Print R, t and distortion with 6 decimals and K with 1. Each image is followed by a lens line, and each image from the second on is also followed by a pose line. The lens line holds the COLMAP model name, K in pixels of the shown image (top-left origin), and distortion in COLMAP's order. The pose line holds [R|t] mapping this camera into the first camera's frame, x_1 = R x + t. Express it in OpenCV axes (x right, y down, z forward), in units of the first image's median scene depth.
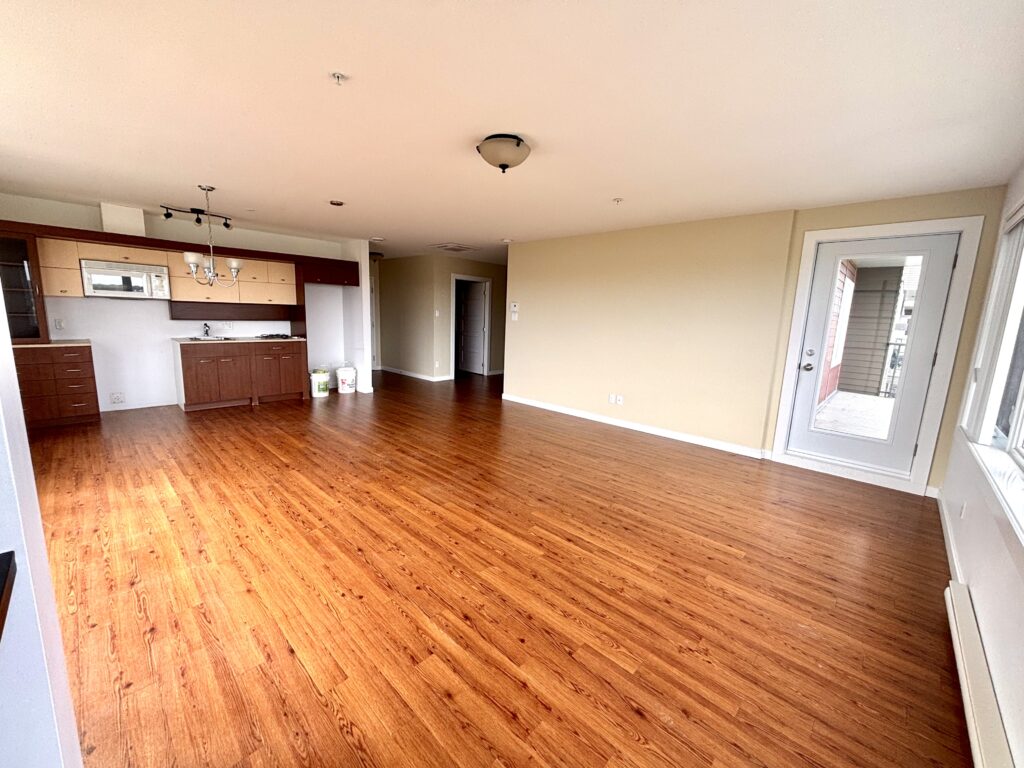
lens RADIAL K [[413.3, 0, 512.0], [0, 413.3, 384.0], [0, 0, 1]] dist [-0.002200, 0.000374]
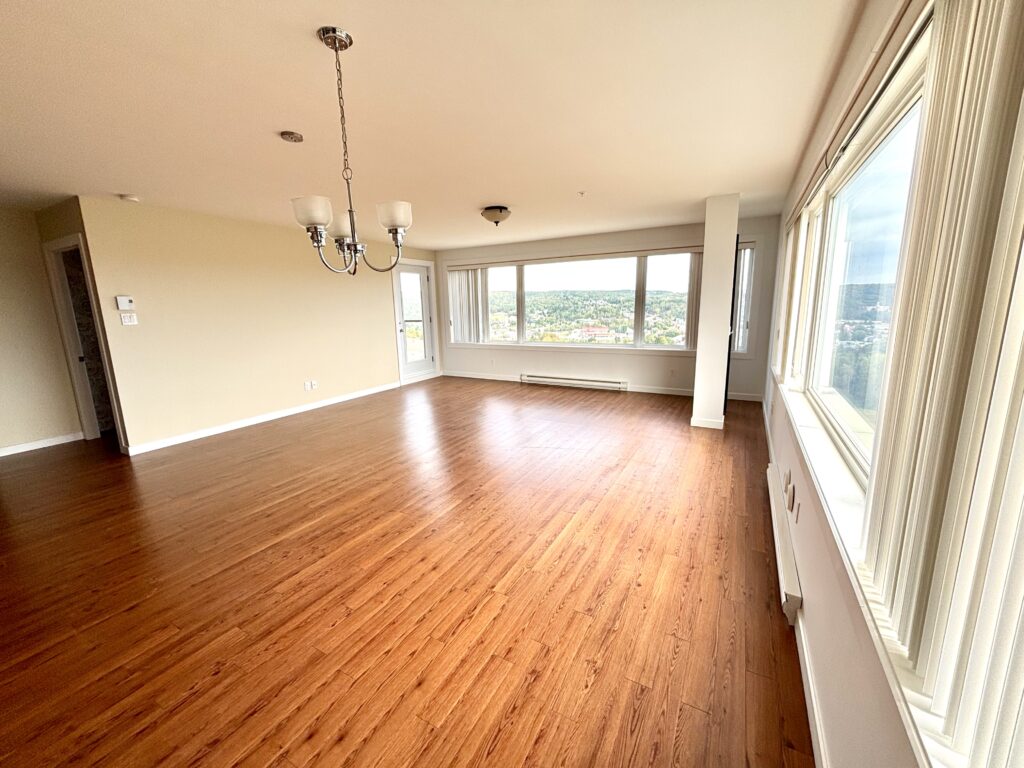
lens RADIAL K [[413.3, 0, 512.0], [0, 413.3, 384.0], [0, 0, 1]] dist [-0.002200, 0.000374]
pose [[-0.255060, -0.213681, 0.943019, -1.300771], [0.174769, 0.949025, 0.262312, -0.227793], [-0.951000, 0.231716, -0.204713, 1.027777]]
